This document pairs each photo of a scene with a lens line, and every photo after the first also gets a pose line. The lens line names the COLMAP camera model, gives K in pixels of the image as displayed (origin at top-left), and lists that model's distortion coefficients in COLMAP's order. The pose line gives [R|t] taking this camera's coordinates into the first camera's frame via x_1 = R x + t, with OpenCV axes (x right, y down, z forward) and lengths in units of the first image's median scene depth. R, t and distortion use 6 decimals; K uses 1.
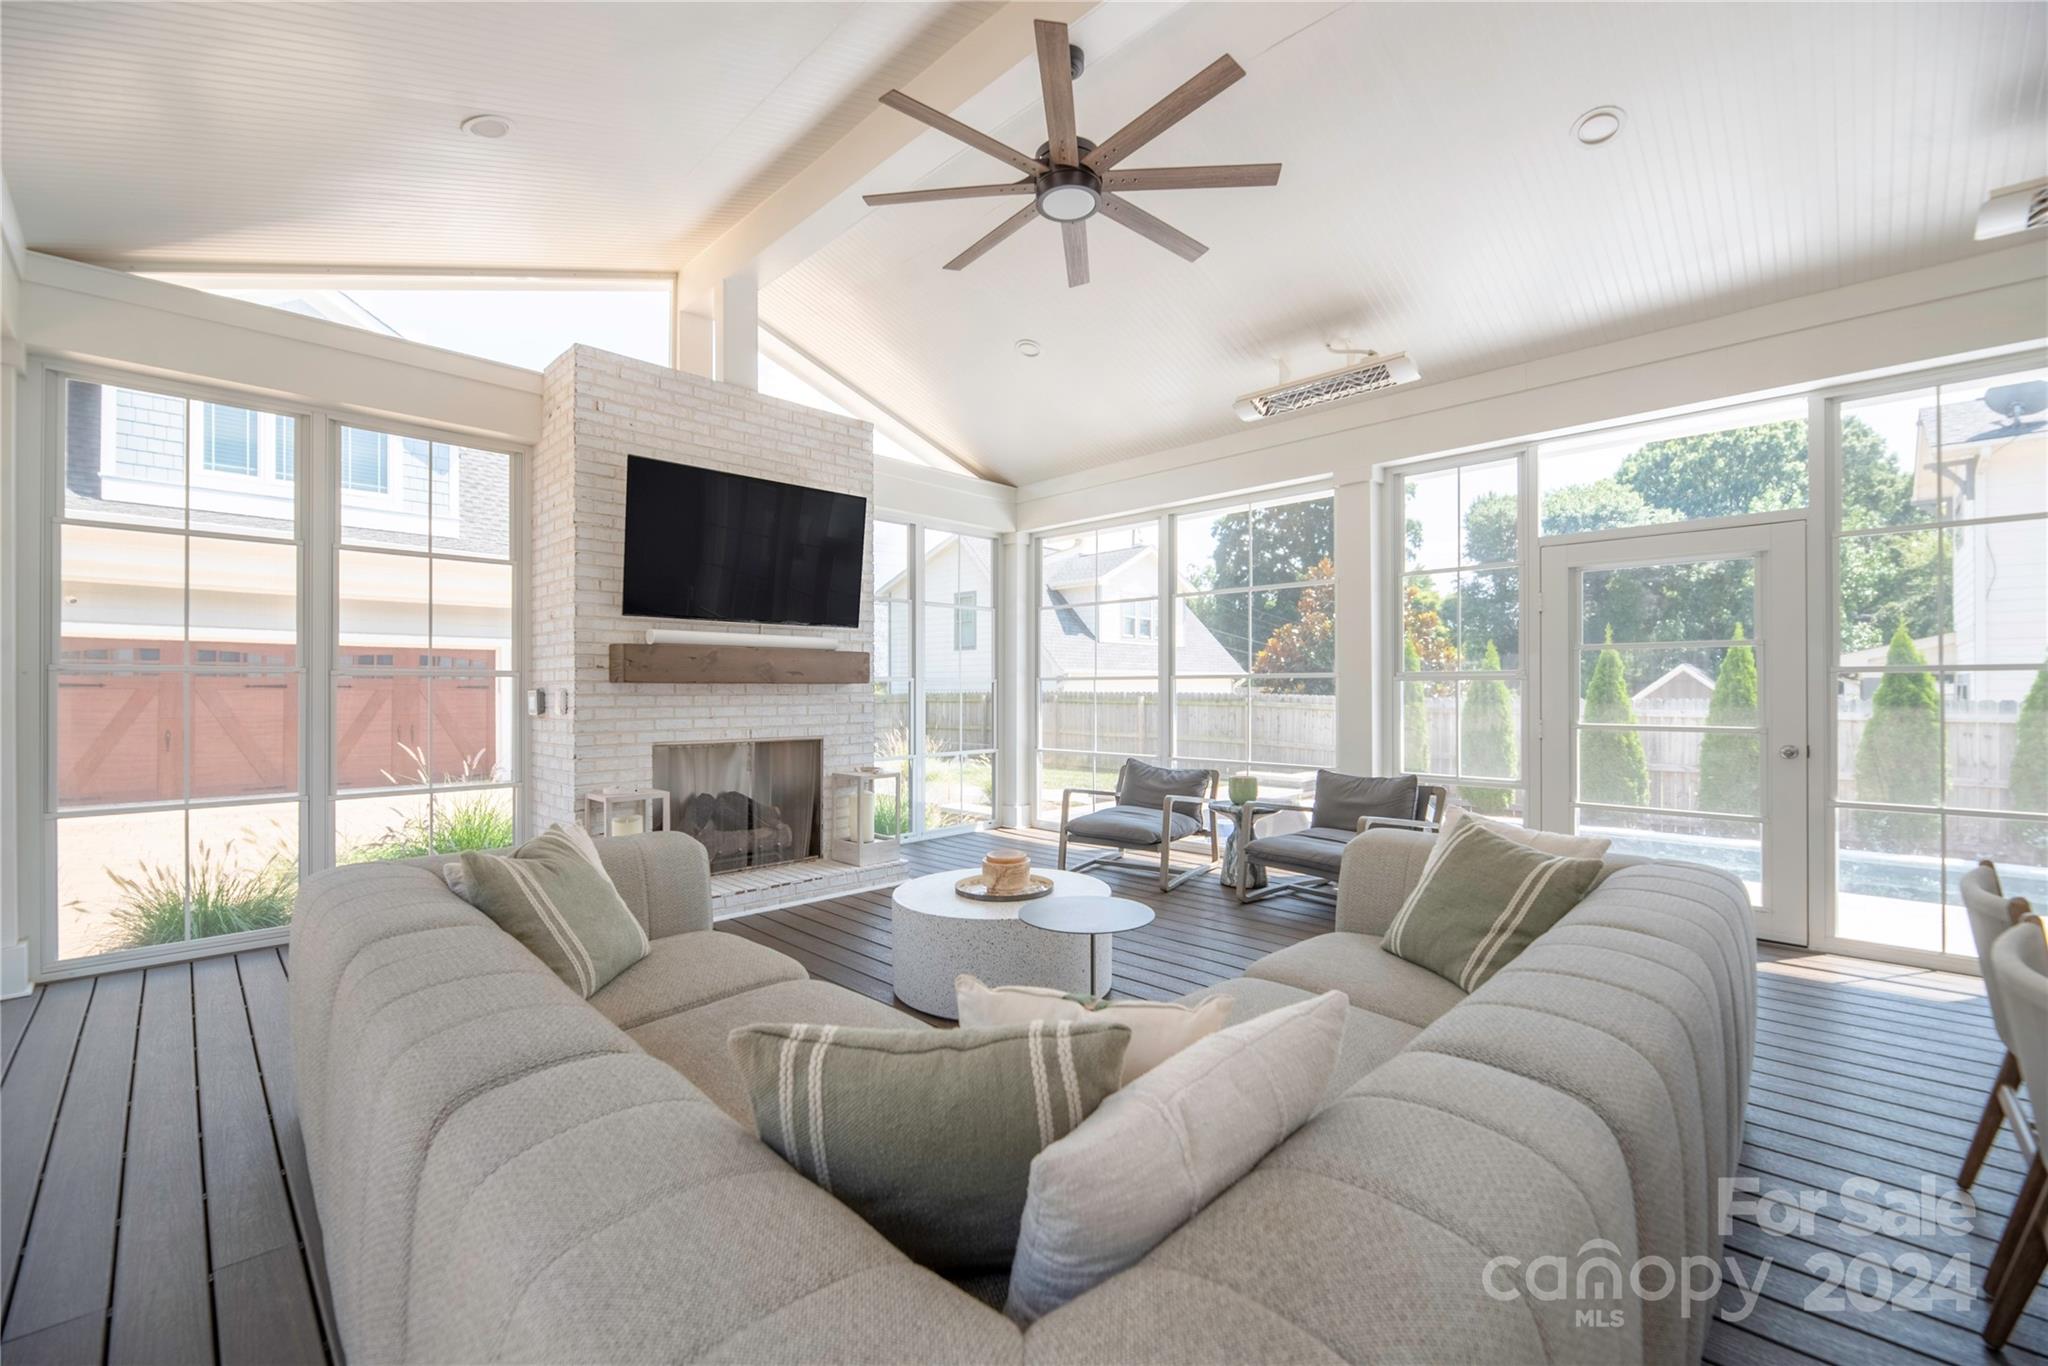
lens RADIAL K [[846.8, 0, 1024.7], [0, 846.8, 695.6], [0, 0, 1]] dist [-0.000913, -0.000256]
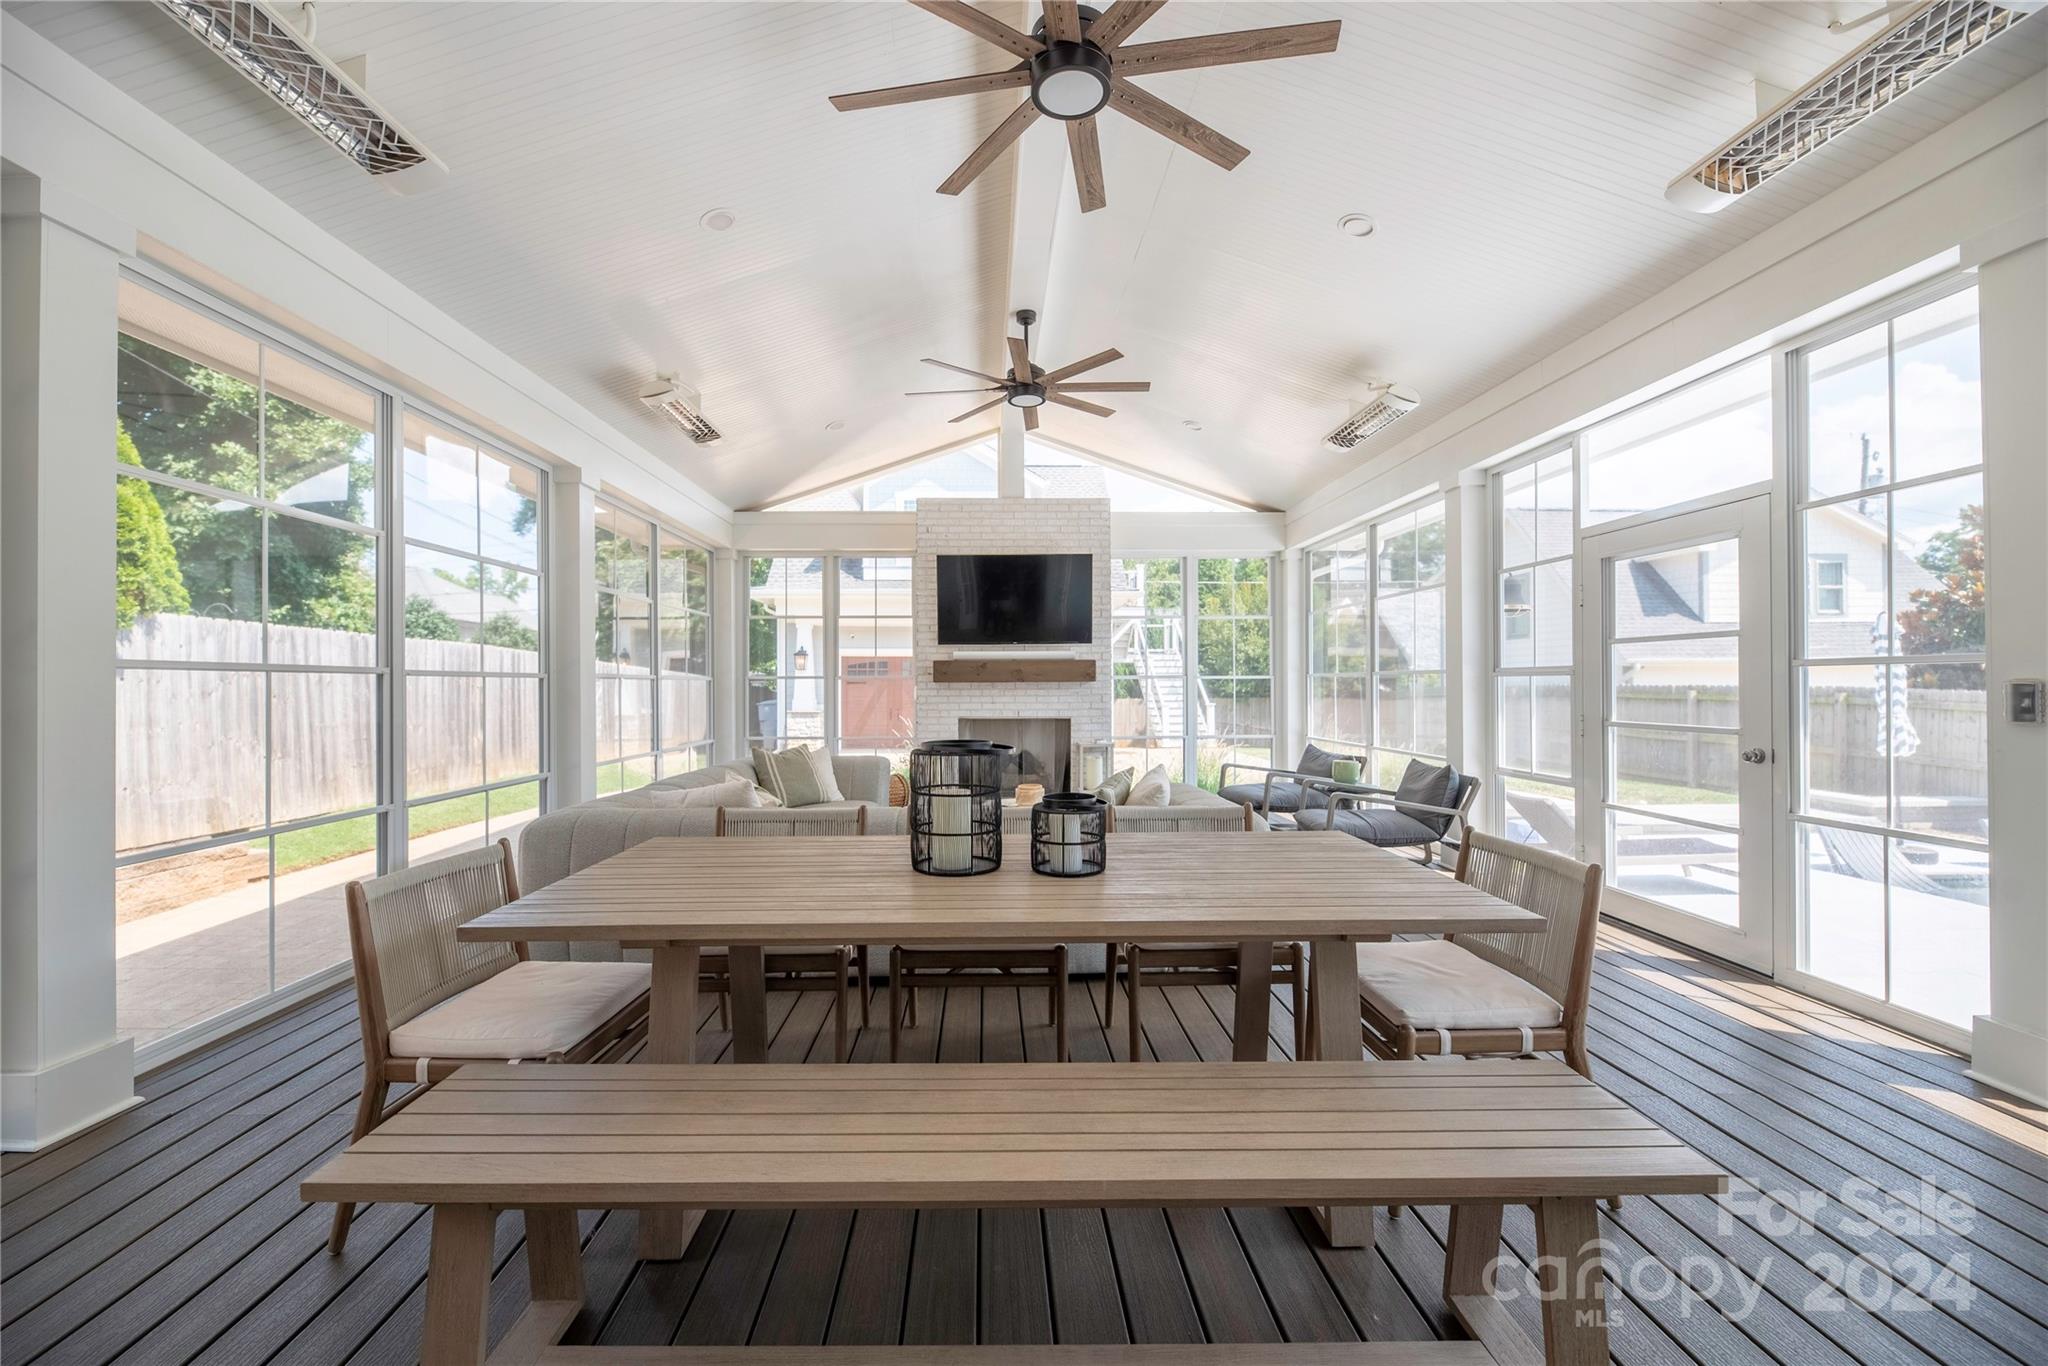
lens RADIAL K [[848.1, 0, 993.2], [0, 848.1, 680.0], [0, 0, 1]] dist [0.000437, 0.000058]
pose [[0.704248, -0.005919, -0.709930, 0.806567], [-0.000939, 0.999957, -0.009268, -0.003340], [0.709954, 0.007193, 0.704212, -0.162317]]
